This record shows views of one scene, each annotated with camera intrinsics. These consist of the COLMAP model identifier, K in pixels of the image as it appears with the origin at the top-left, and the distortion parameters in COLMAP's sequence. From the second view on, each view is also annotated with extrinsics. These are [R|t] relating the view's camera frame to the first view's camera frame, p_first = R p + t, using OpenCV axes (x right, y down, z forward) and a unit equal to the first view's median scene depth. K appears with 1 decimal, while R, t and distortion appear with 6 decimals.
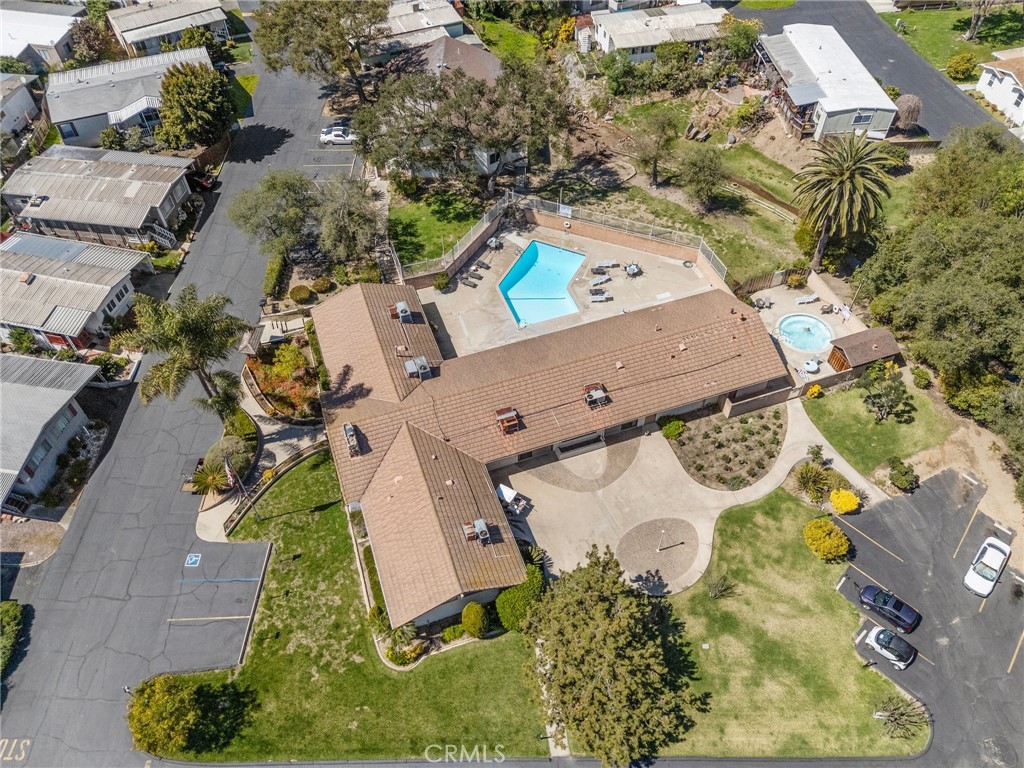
lens RADIAL K [[697.4, 0, 512.0], [0, 697.4, 384.0], [0, 0, 1]] dist [0.054981, -0.065918]
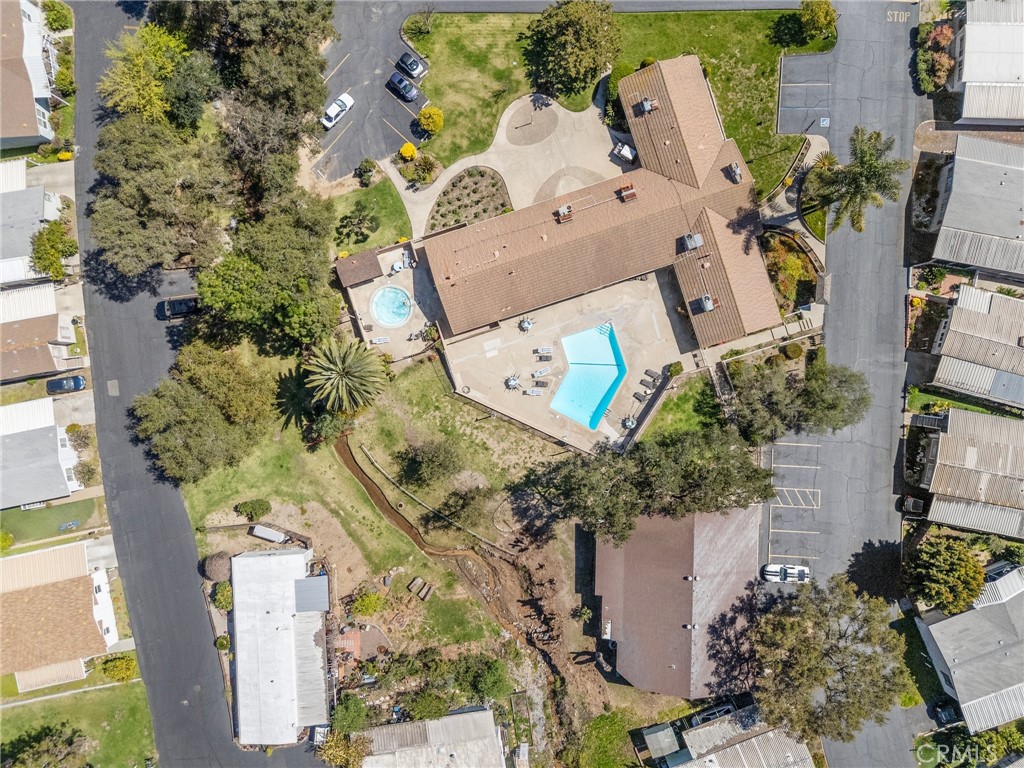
lens RADIAL K [[697.4, 0, 512.0], [0, 697.4, 384.0], [0, 0, 1]] dist [0.054981, -0.065918]
pose [[-0.999021, -0.024594, 0.036779, 0.159073], [0.041927, -0.791723, 0.609439, -1.071077], [0.014130, 0.610385, 0.791979, 0.077349]]
